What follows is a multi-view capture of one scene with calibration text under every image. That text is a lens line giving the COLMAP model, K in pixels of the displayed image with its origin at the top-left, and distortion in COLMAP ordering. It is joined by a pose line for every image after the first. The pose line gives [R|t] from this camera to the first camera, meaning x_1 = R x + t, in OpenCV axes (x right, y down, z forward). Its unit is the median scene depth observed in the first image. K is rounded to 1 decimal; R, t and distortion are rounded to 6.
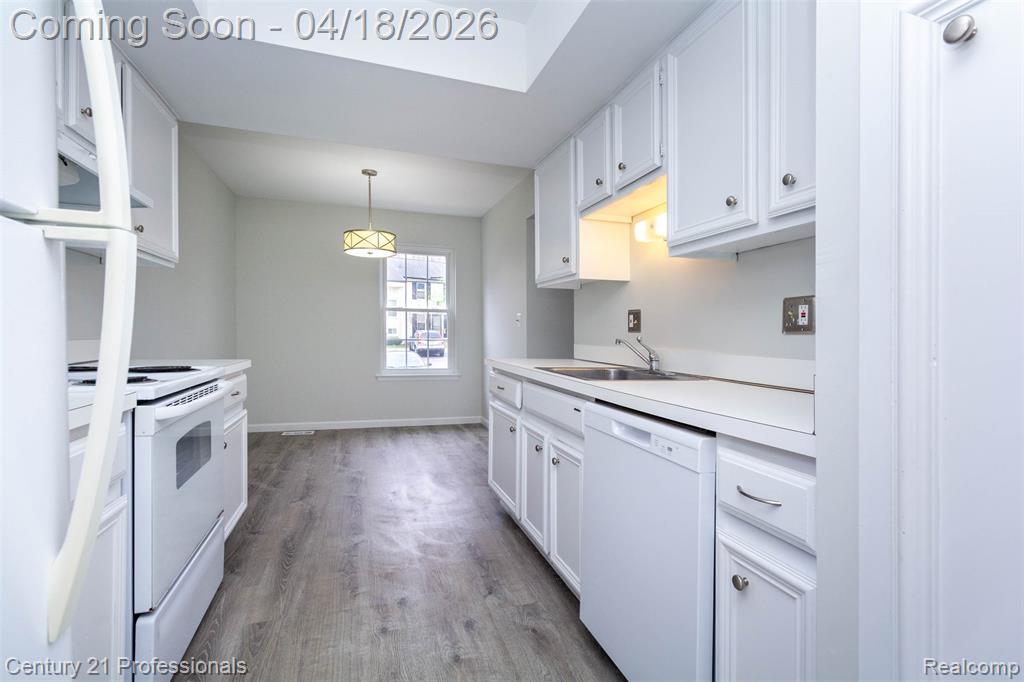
lens RADIAL K [[480.9, 0, 513.8], [0, 480.9, 333.4], [0, 0, 1]] dist [-0.000701, -0.000287]
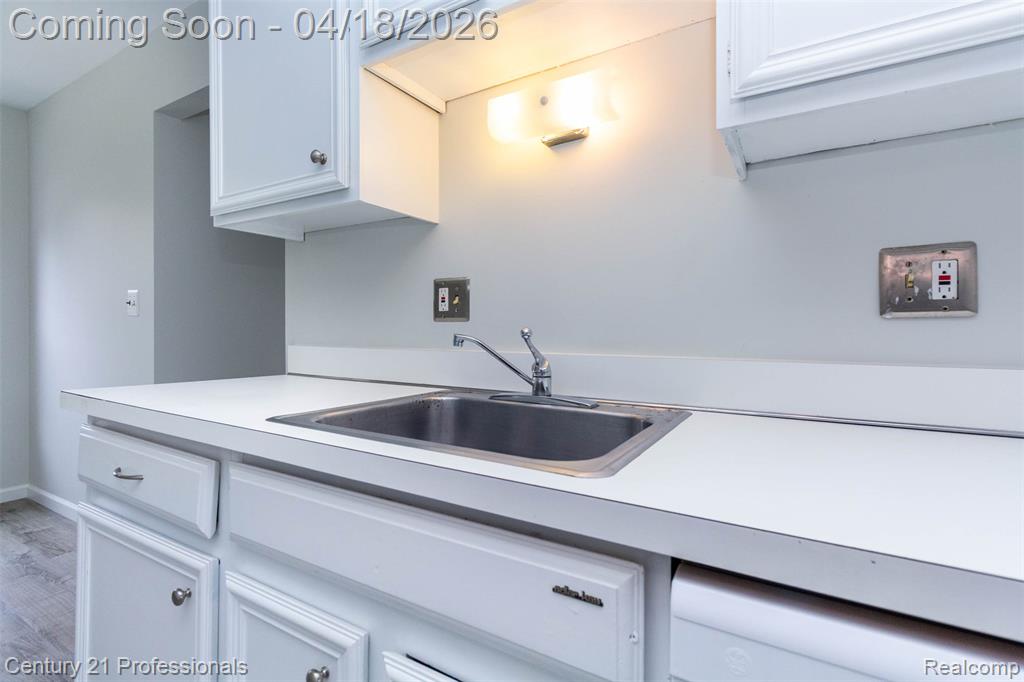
lens RADIAL K [[490.6, 0, 509.4], [0, 490.6, 319.9], [0, 0, 1]] dist [0.001542, 0.000401]
pose [[0.751342, -0.008150, 0.659863, -0.057938], [0.014633, 0.999884, -0.004313, 0.000028], [-0.659751, 0.012897, 0.751373, 0.554632]]
